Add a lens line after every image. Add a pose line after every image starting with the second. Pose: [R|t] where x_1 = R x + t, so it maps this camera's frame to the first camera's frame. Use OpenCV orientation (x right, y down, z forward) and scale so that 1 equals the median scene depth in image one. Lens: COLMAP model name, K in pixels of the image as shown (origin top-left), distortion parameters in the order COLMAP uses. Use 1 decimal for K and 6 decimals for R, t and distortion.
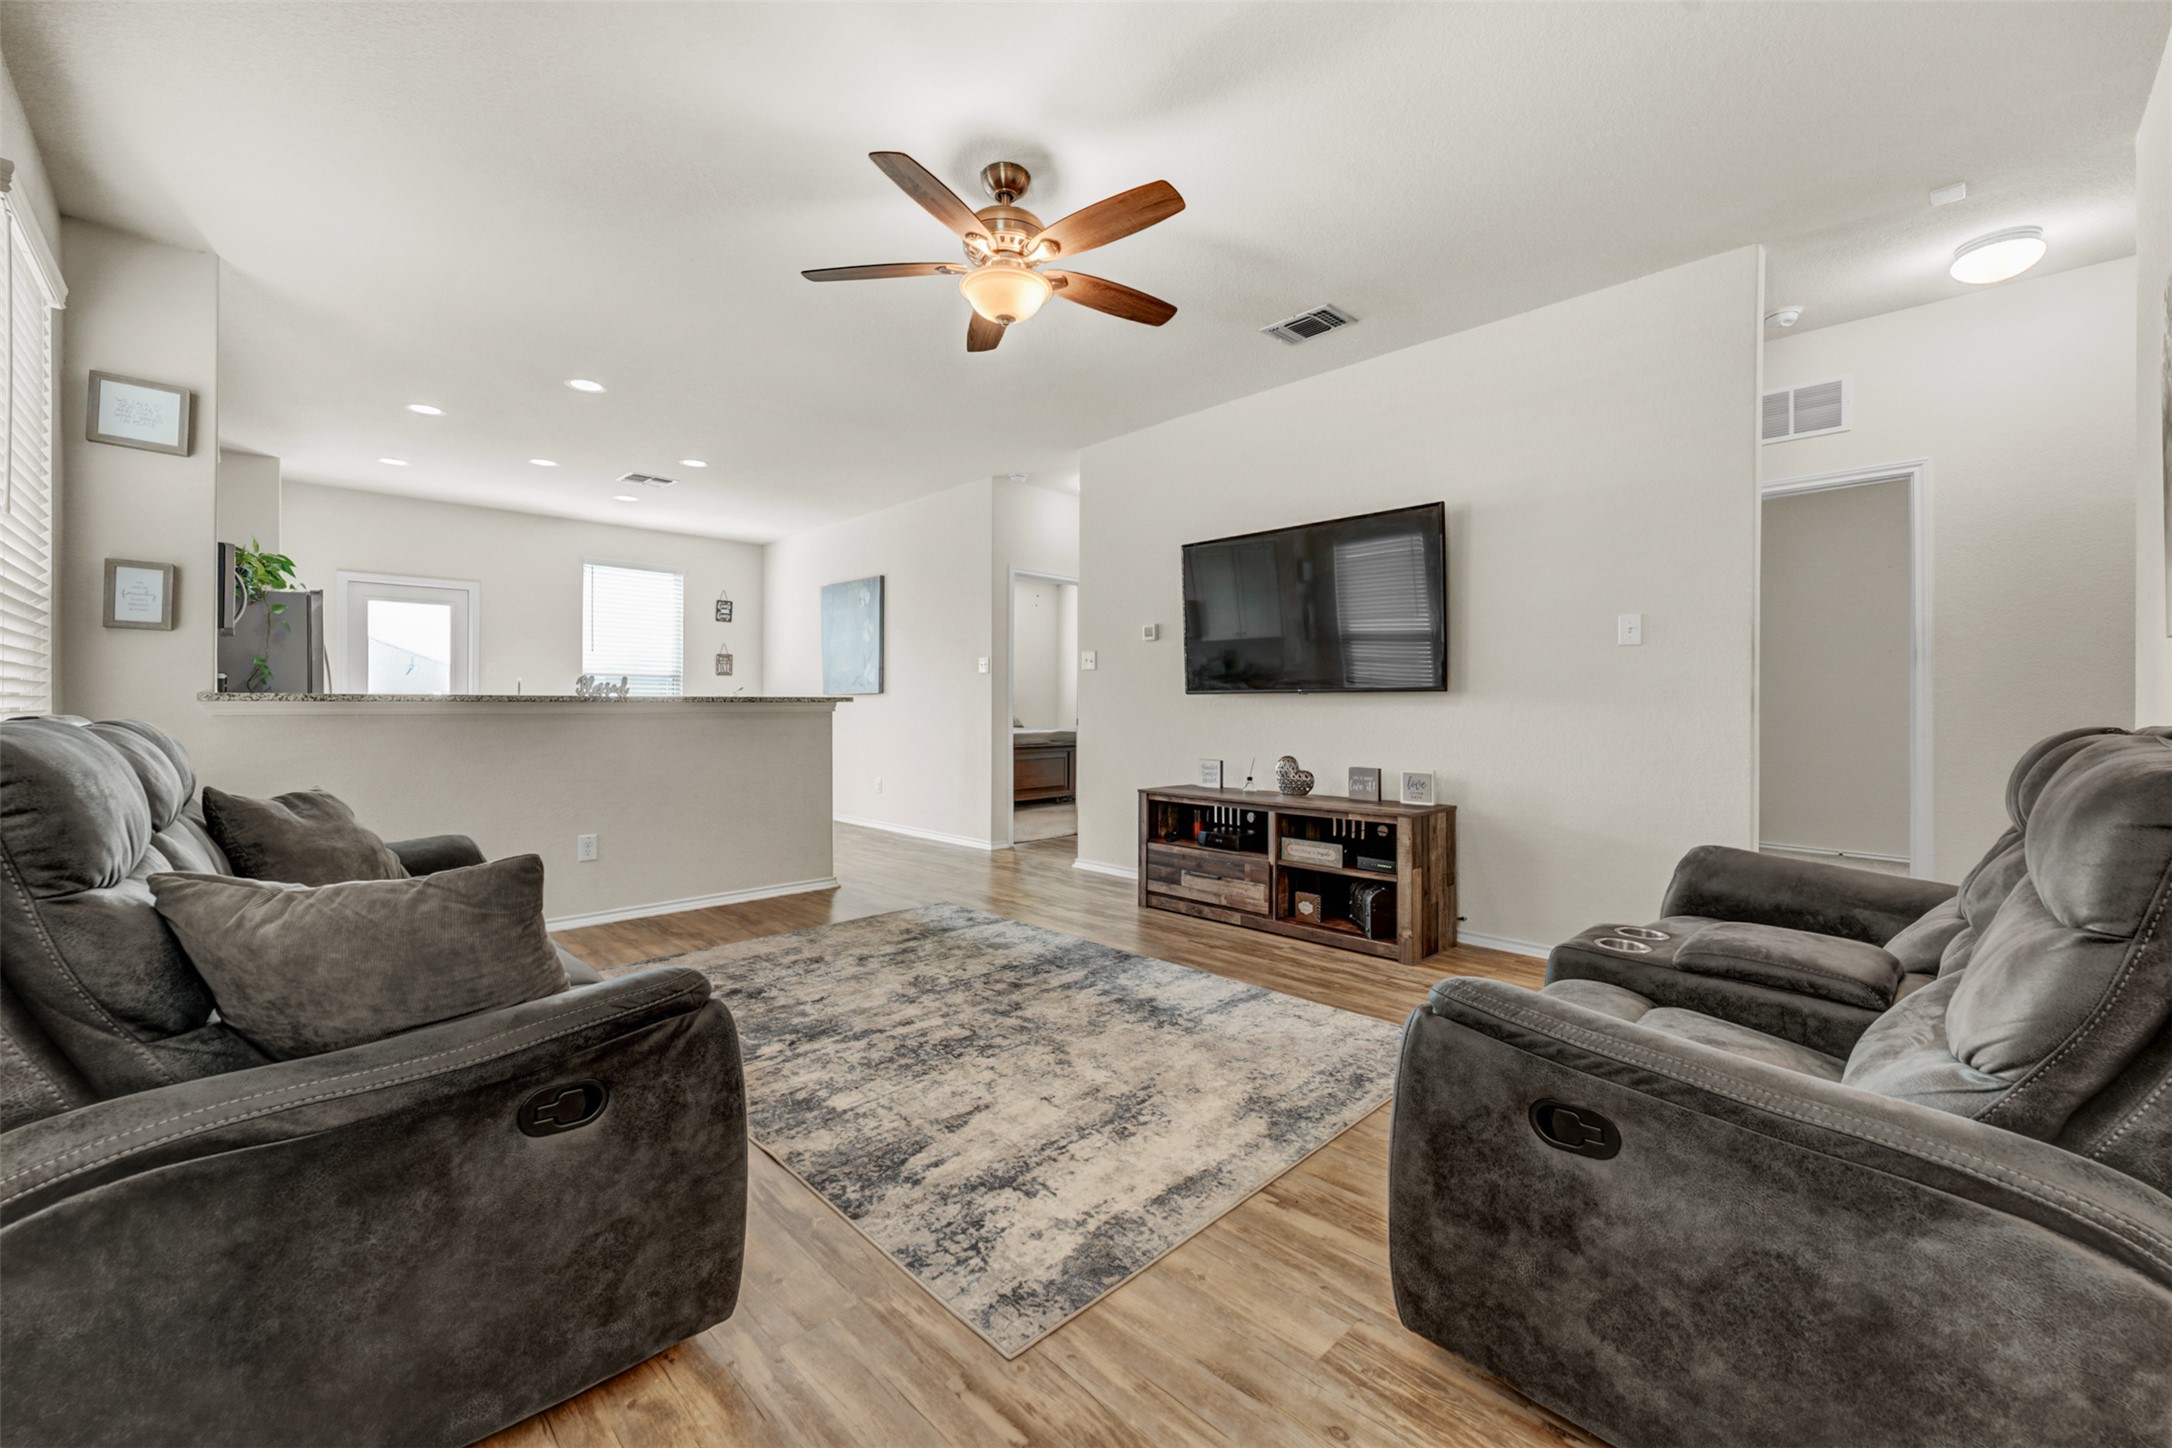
lens RADIAL K [[891.3, 0, 1088.3], [0, 891.3, 708.8], [0, 0, 1]] dist [-0.002744, 0.001457]
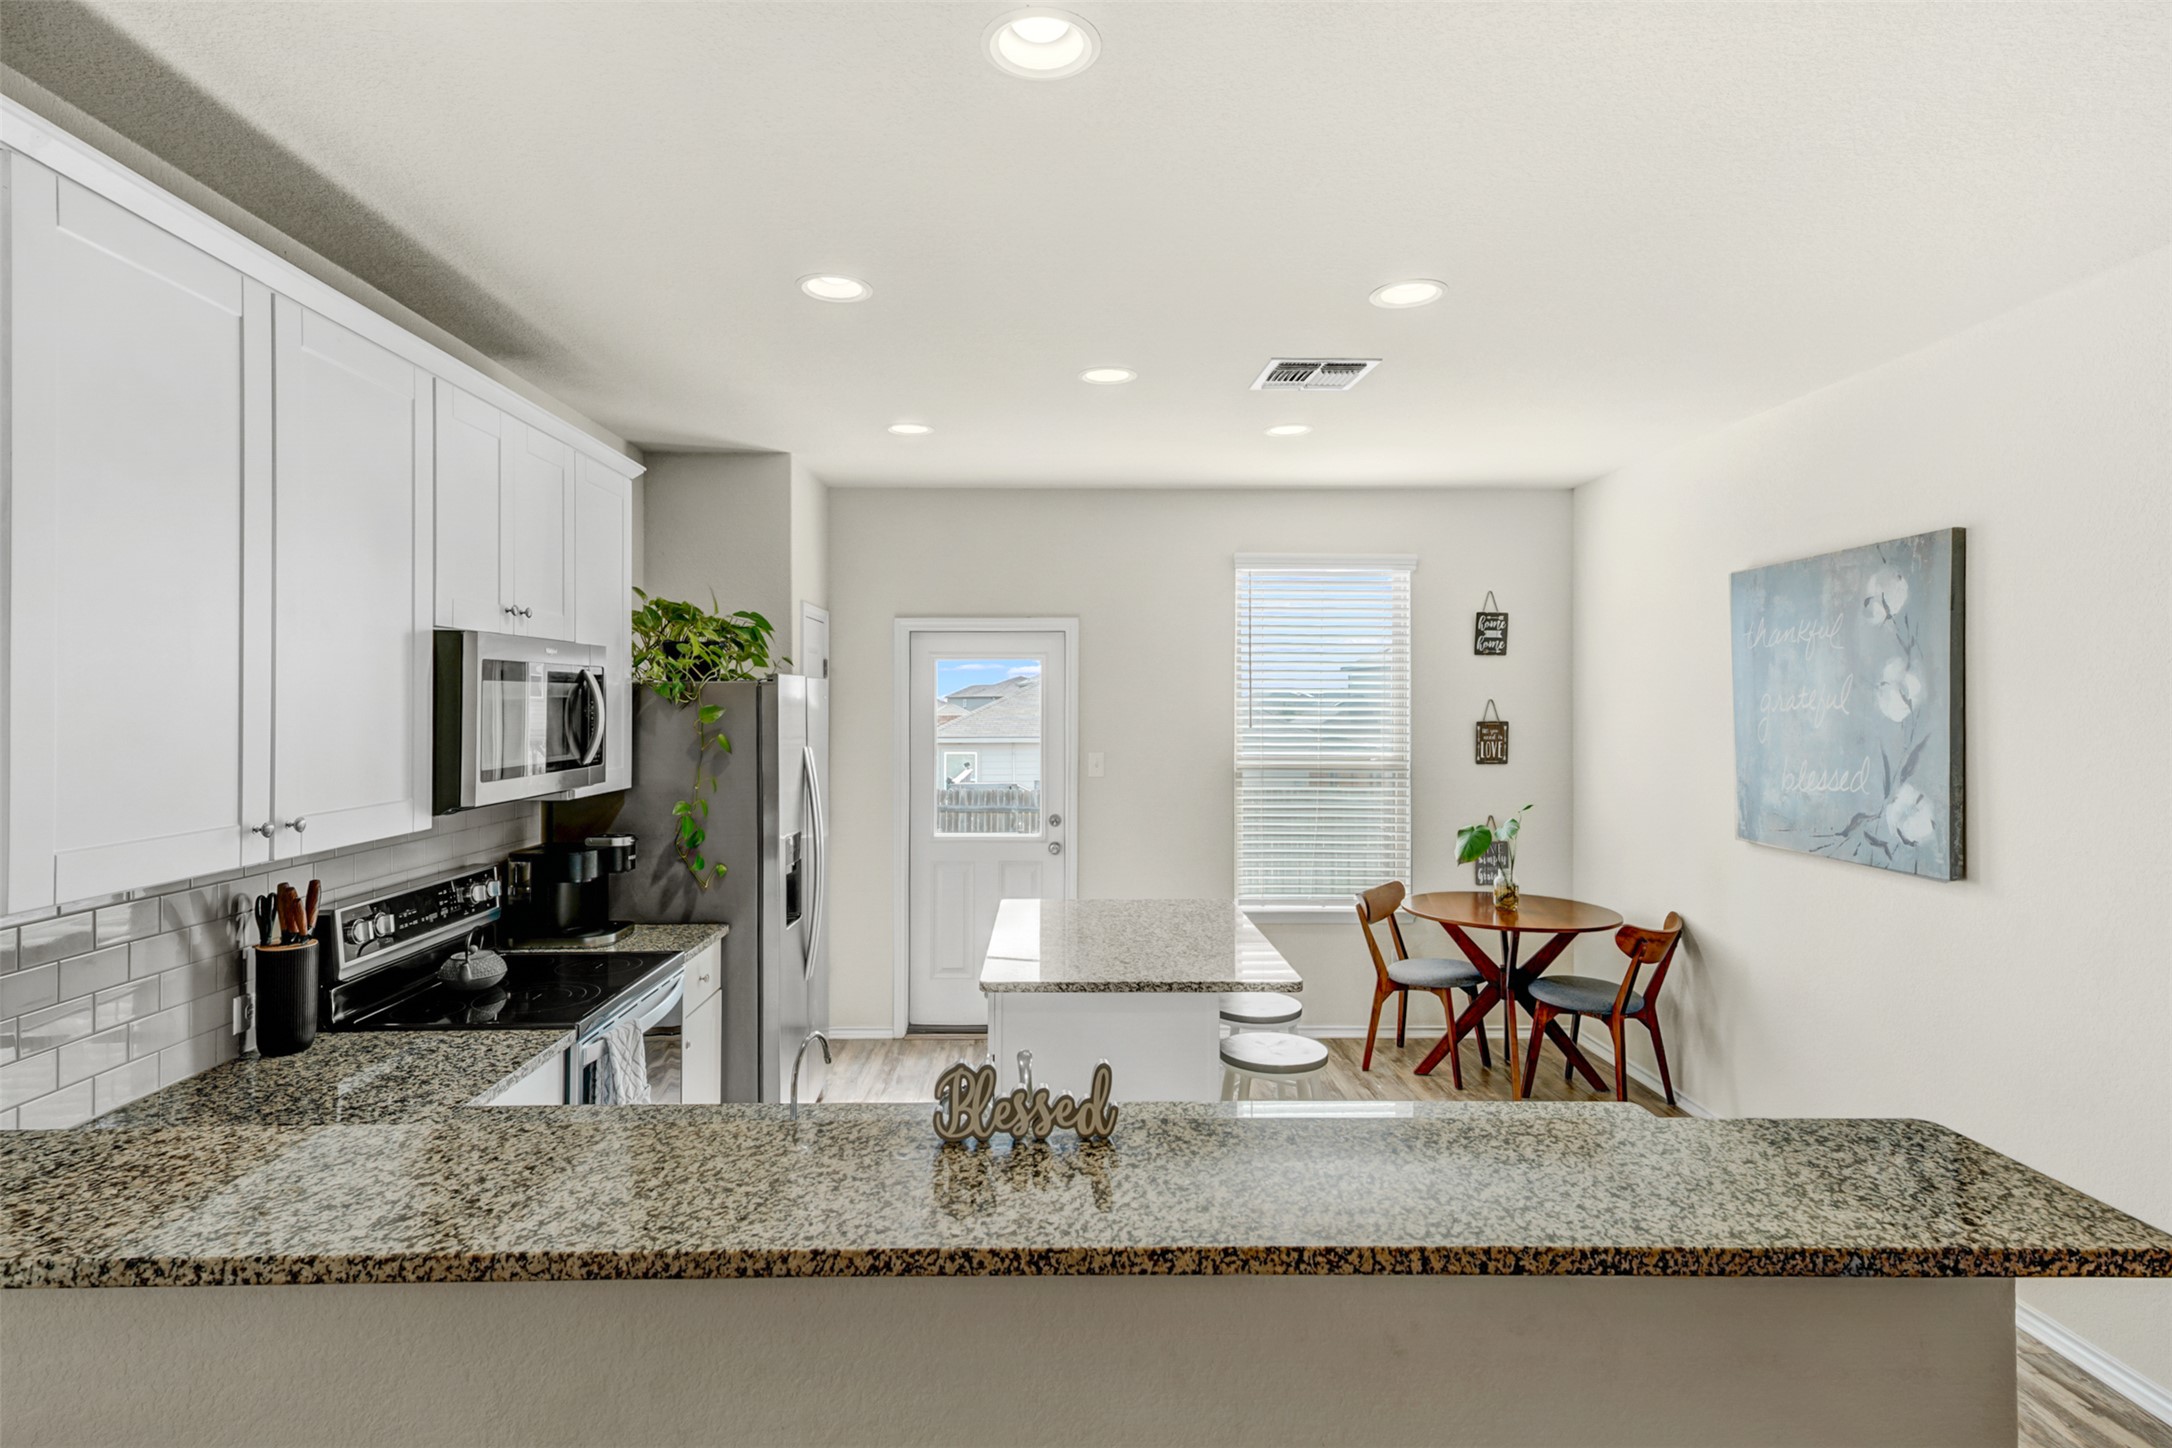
lens RADIAL K [[1094.1, 0, 1057.5], [0, 1094.1, 697.6], [0, 0, 1]] dist [0.004920, 0.000013]
pose [[0.720977, -0.007919, -0.692913, -0.422029], [0.001555, 0.999951, -0.009810, -0.182683], [0.692957, 0.005995, 0.720954, 1.035440]]
